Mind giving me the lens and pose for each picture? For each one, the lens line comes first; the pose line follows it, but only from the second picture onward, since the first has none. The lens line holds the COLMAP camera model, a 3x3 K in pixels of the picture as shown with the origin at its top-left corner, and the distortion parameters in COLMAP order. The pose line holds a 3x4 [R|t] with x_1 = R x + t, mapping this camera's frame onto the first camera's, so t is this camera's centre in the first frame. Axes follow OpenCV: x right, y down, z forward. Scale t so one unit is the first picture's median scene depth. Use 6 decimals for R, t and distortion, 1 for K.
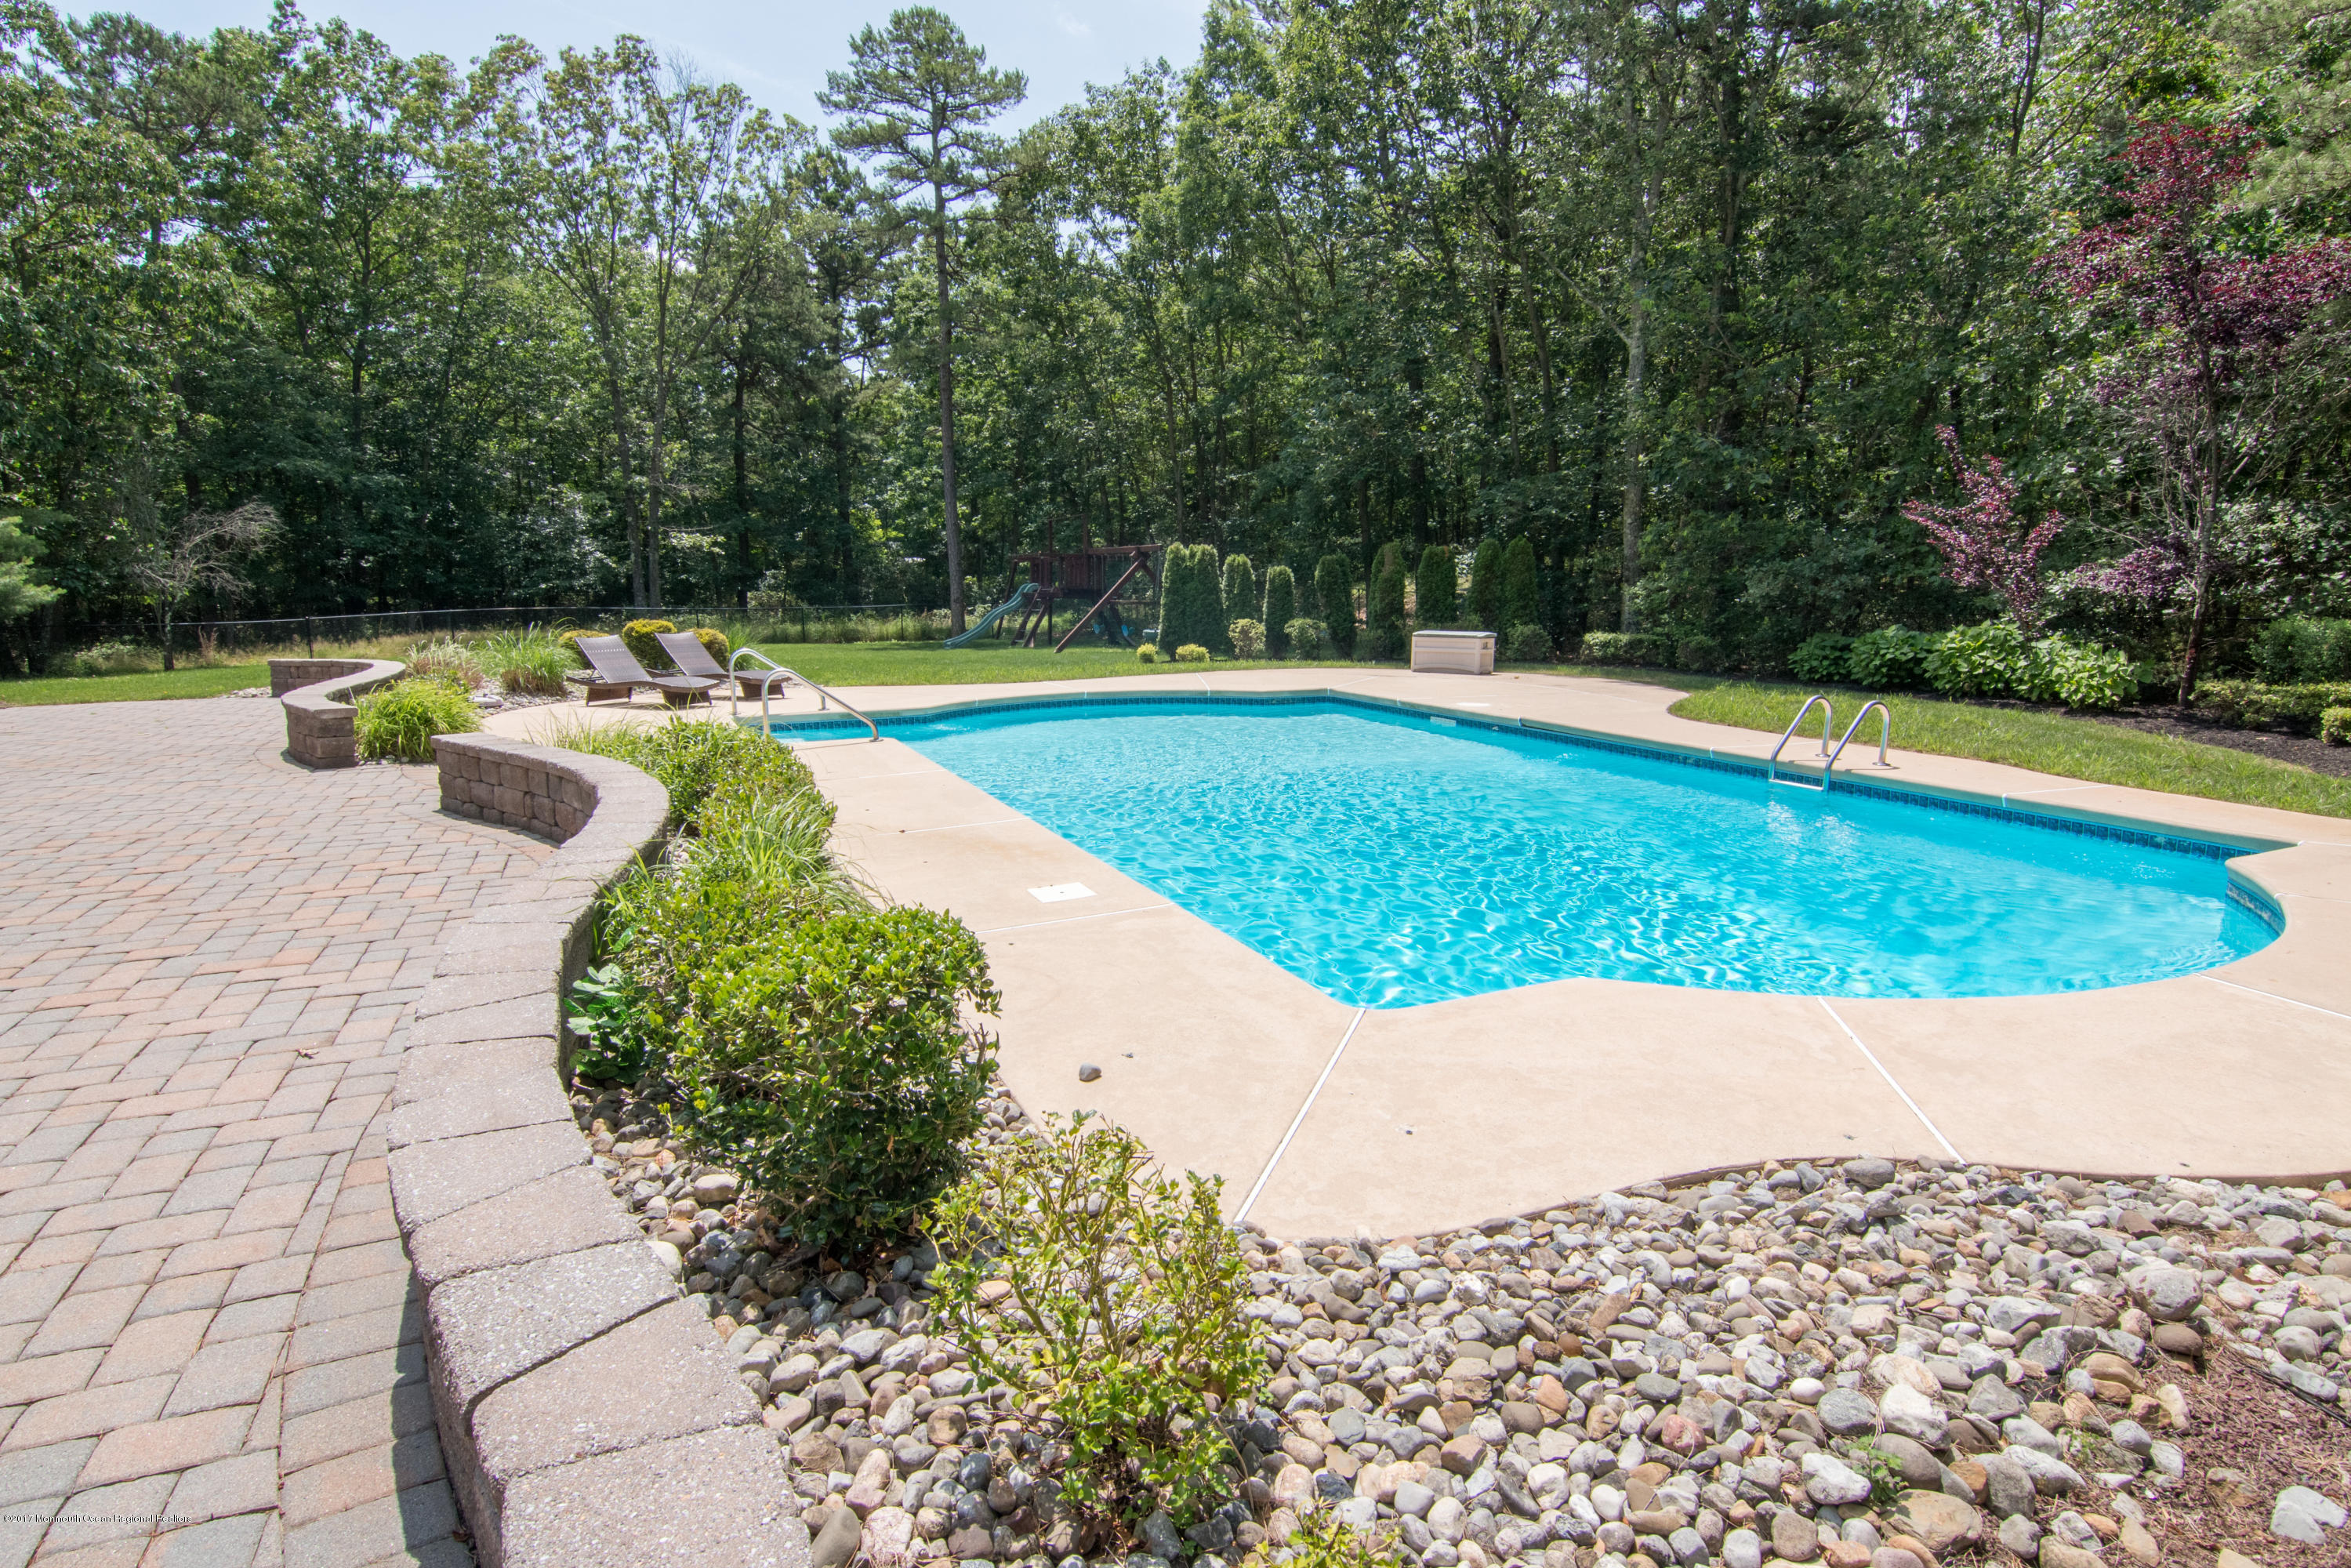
lens RADIAL K [[1229.4, 0, 1170.1], [0, 1229.4, 774.6], [0, 0, 1]] dist [0.004926, -0.020698]
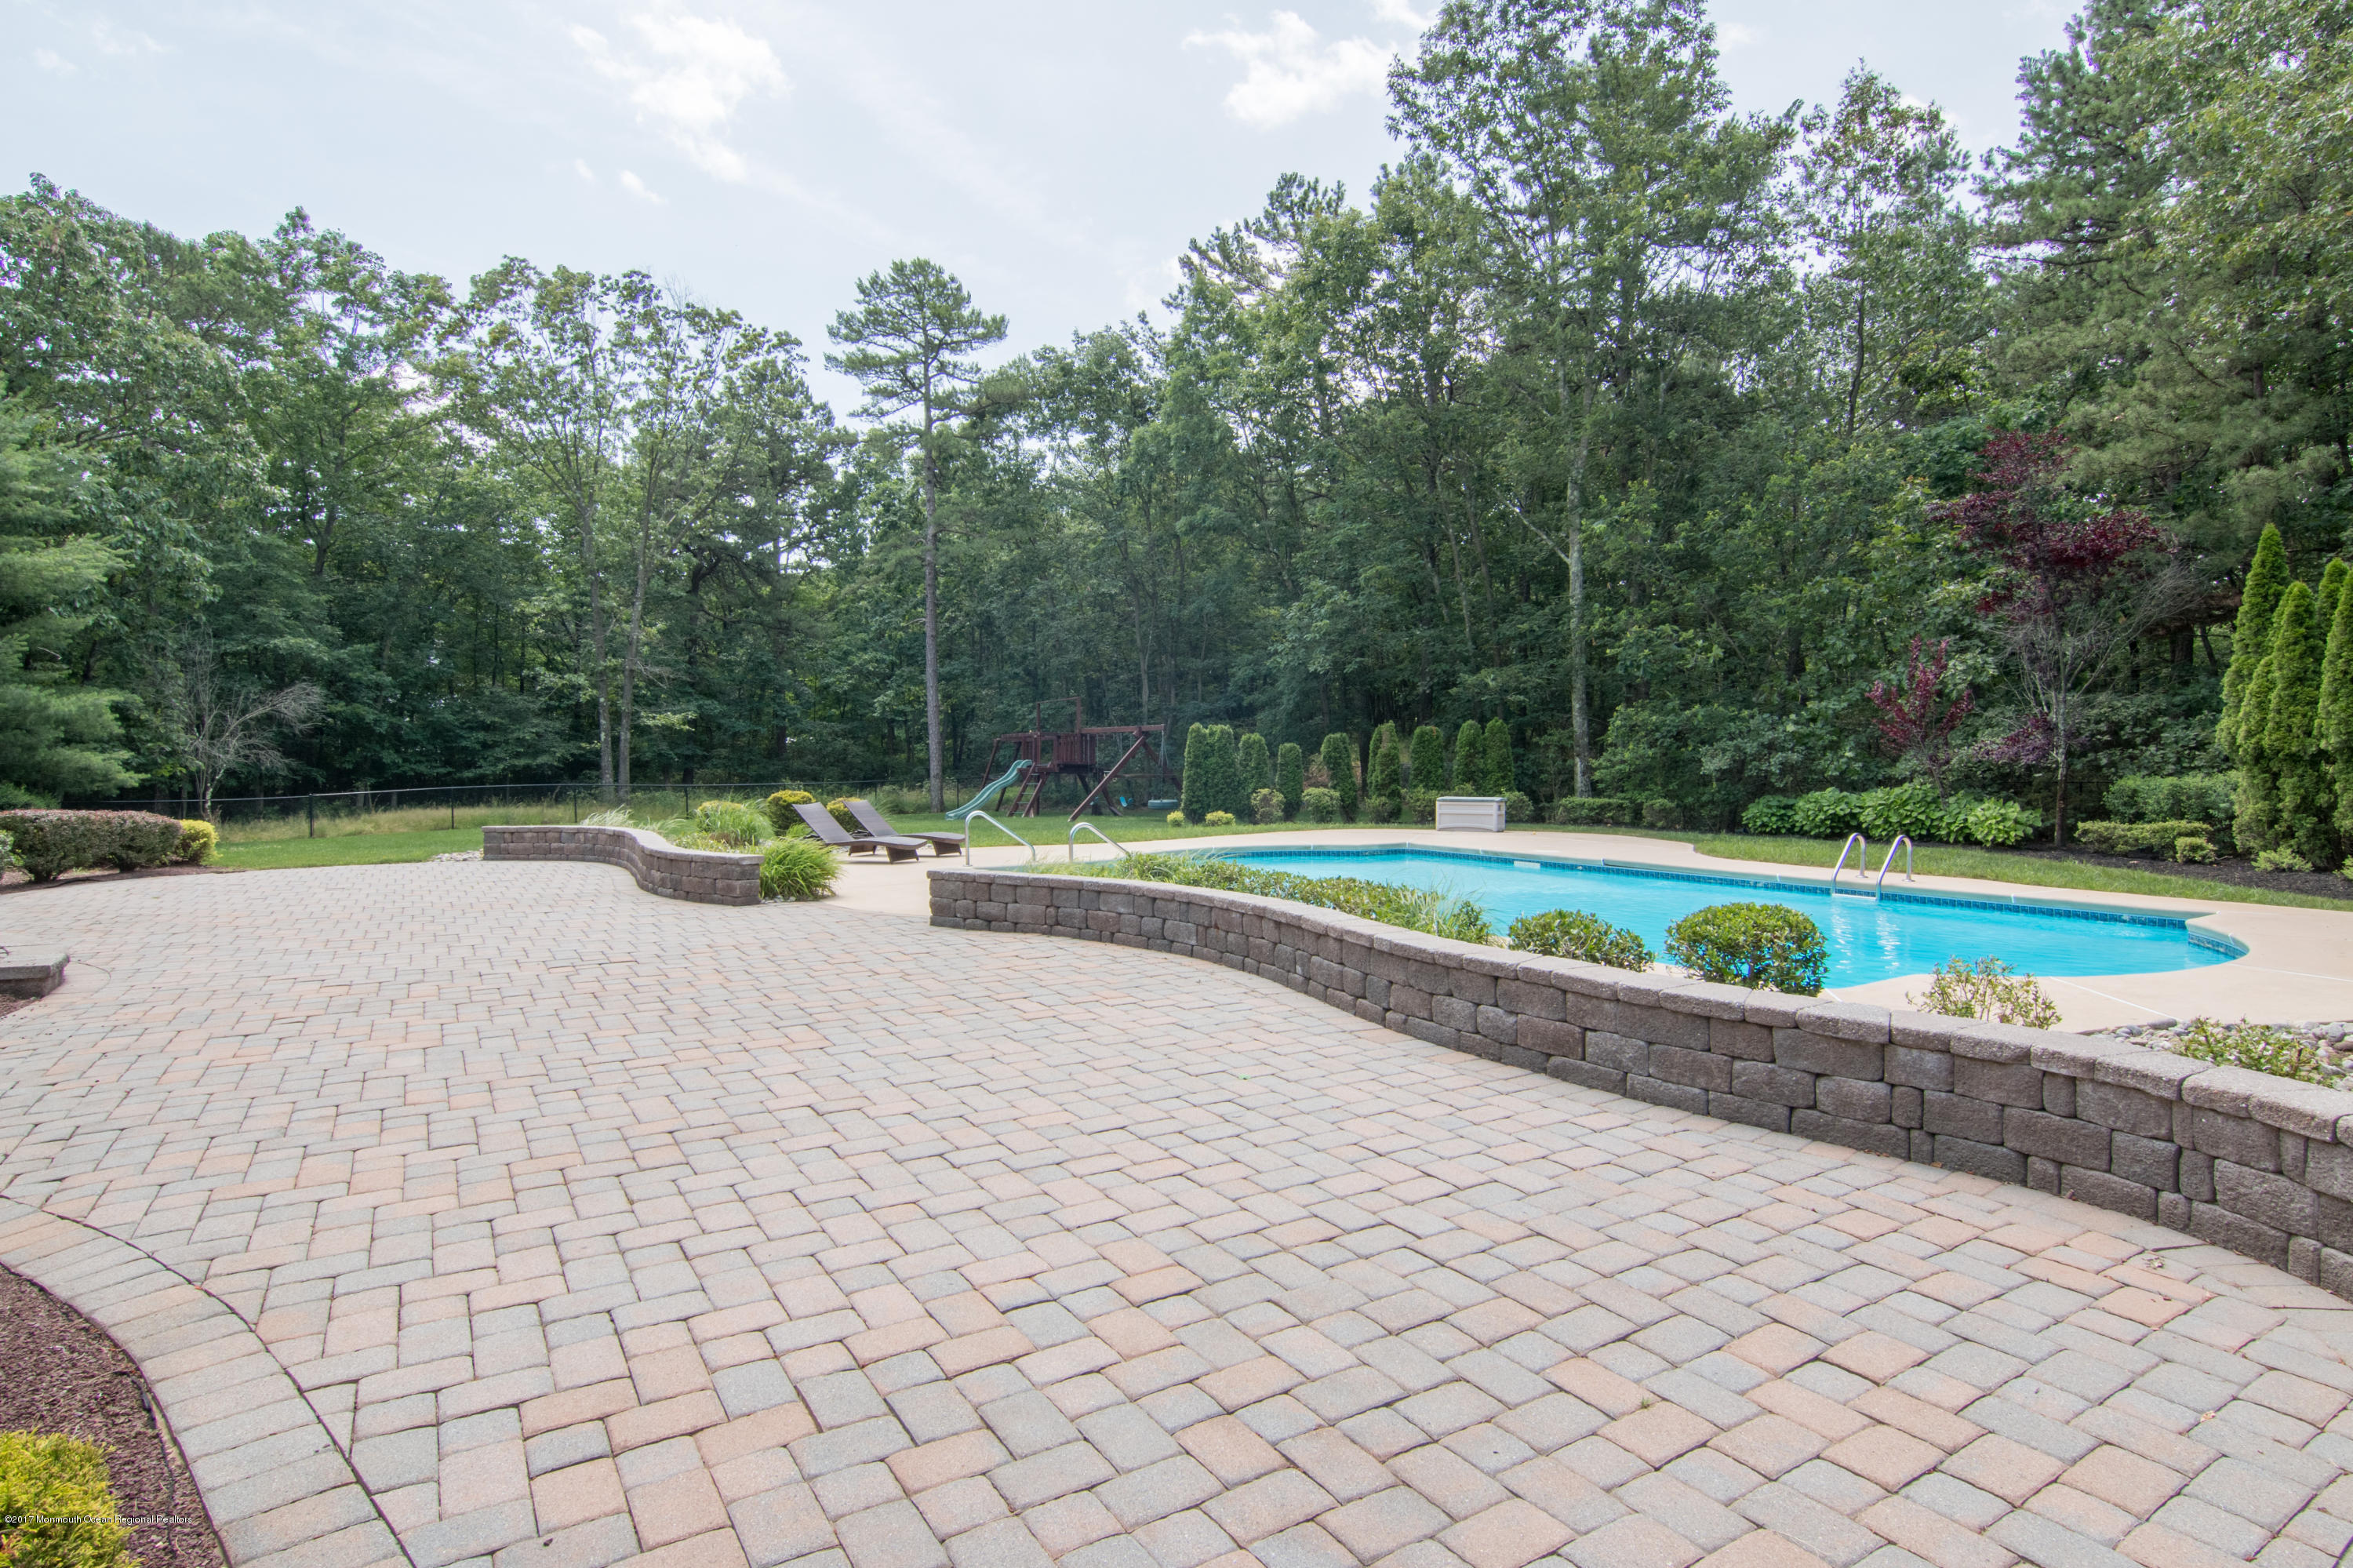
lens RADIAL K [[1230.4, 0, 1171.1], [0, 1230.4, 774.6], [0, 0, 1]] dist [0.004926, -0.020698]
pose [[0.990546, -0.004734, 0.137100, -0.182499], [0.024141, 0.989823, -0.140243, 0.019314], [-0.135041, 0.142227, 0.980579, -0.115336]]
